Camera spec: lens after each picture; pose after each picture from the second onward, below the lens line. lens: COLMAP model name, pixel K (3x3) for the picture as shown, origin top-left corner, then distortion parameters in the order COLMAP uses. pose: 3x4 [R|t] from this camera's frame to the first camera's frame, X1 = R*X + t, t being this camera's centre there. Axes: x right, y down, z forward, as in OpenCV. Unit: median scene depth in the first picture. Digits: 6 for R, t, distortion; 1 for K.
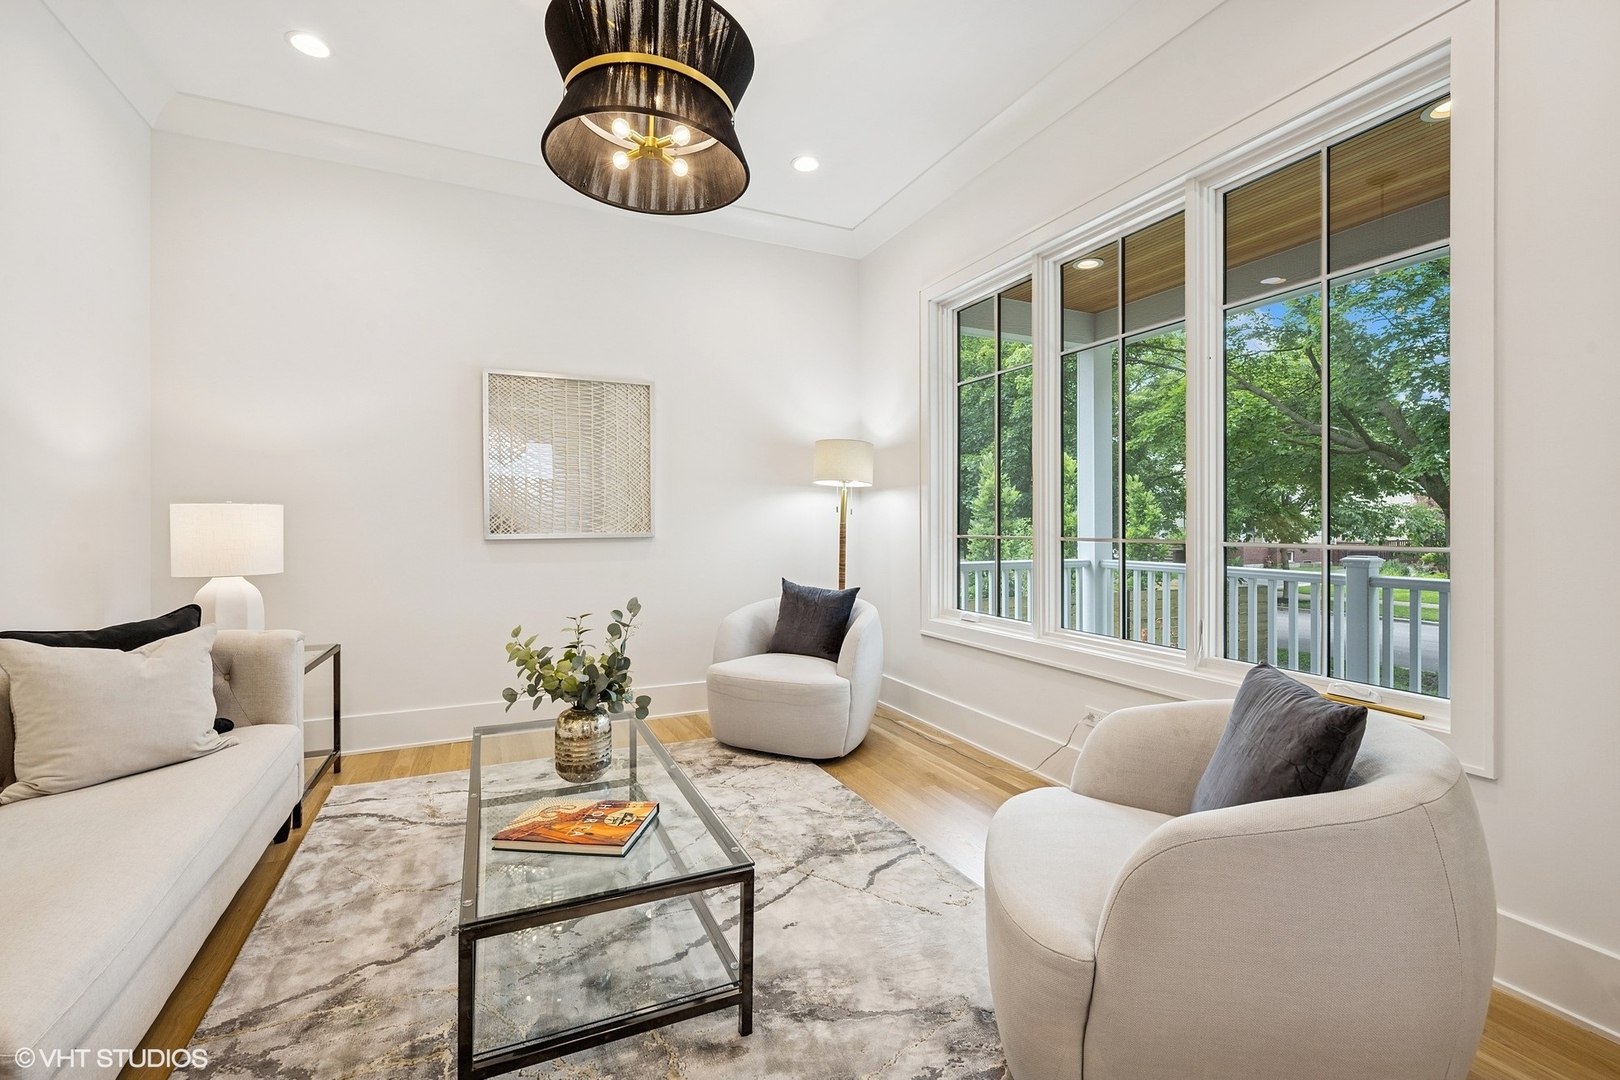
lens RADIAL K [[695.7, 0, 806.7], [0, 695.7, 528.5], [0, 0, 1]] dist [-0.000308, -0.000002]
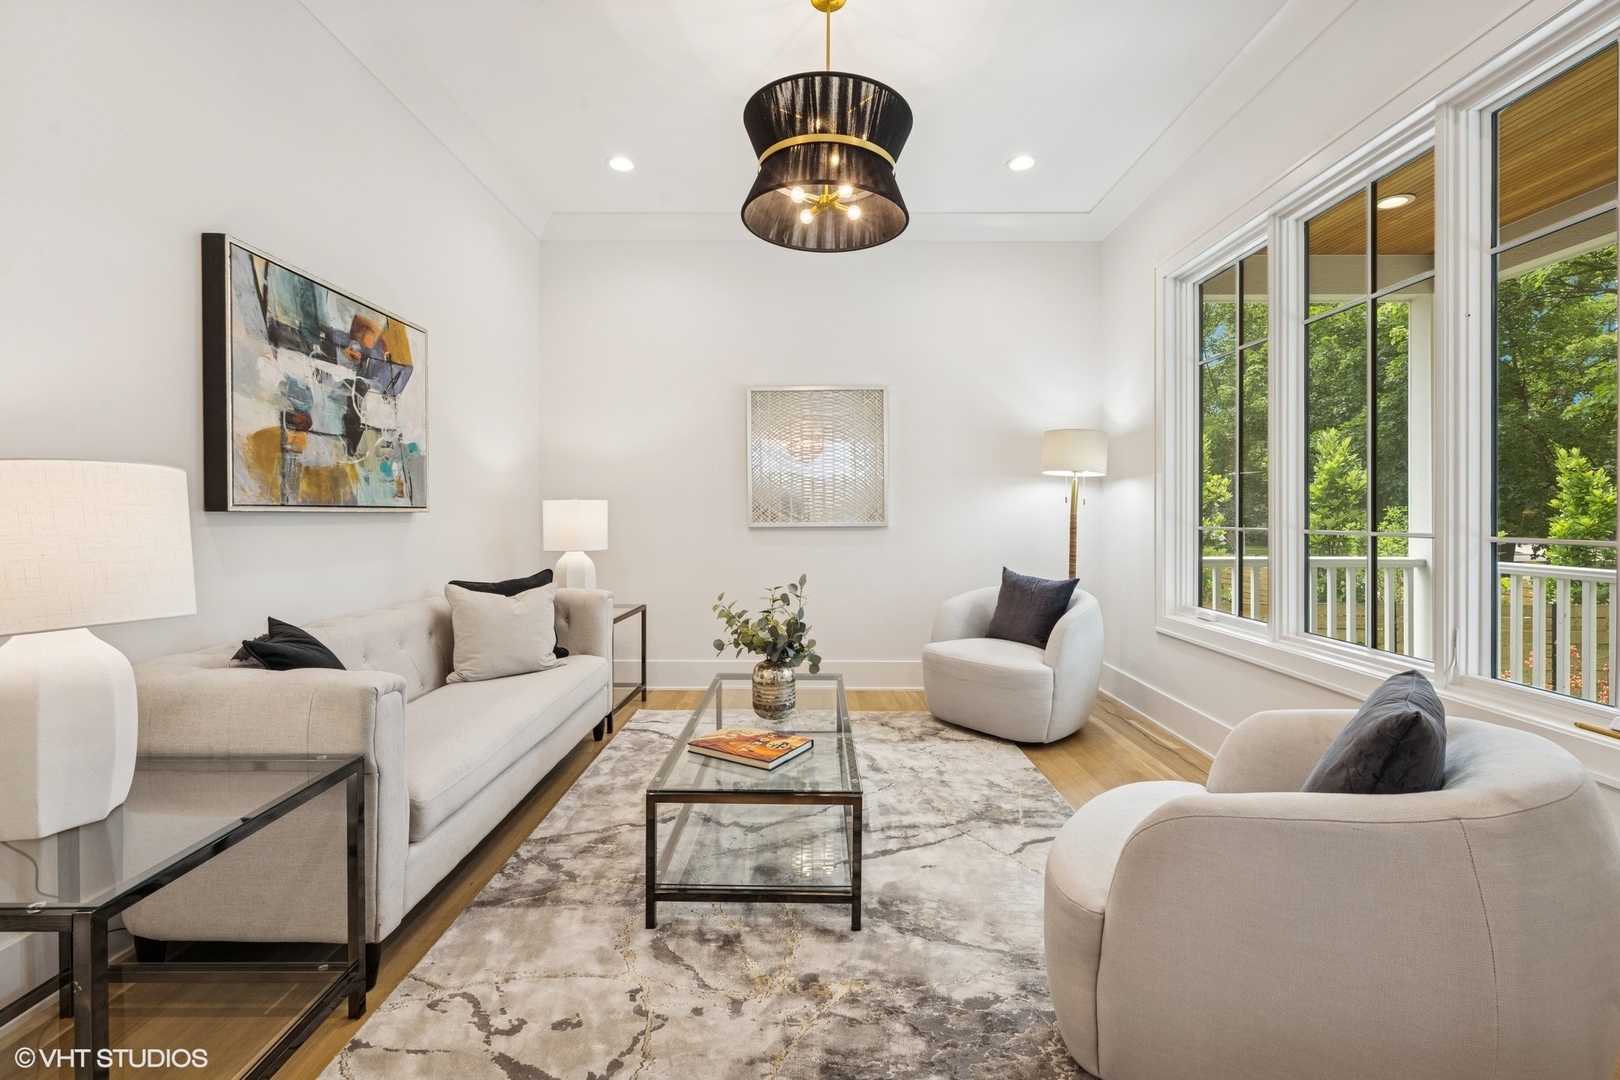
lens RADIAL K [[695.0, 0, 807.2], [0, 695.0, 521.1], [0, 0, 1]] dist [-0.000083, 0.000307]
pose [[0.905048, 0.004516, -0.425286, 0.222653], [-0.003133, 0.999987, 0.003951, 0.000193], [0.425298, -0.002244, 0.905050, -0.091264]]
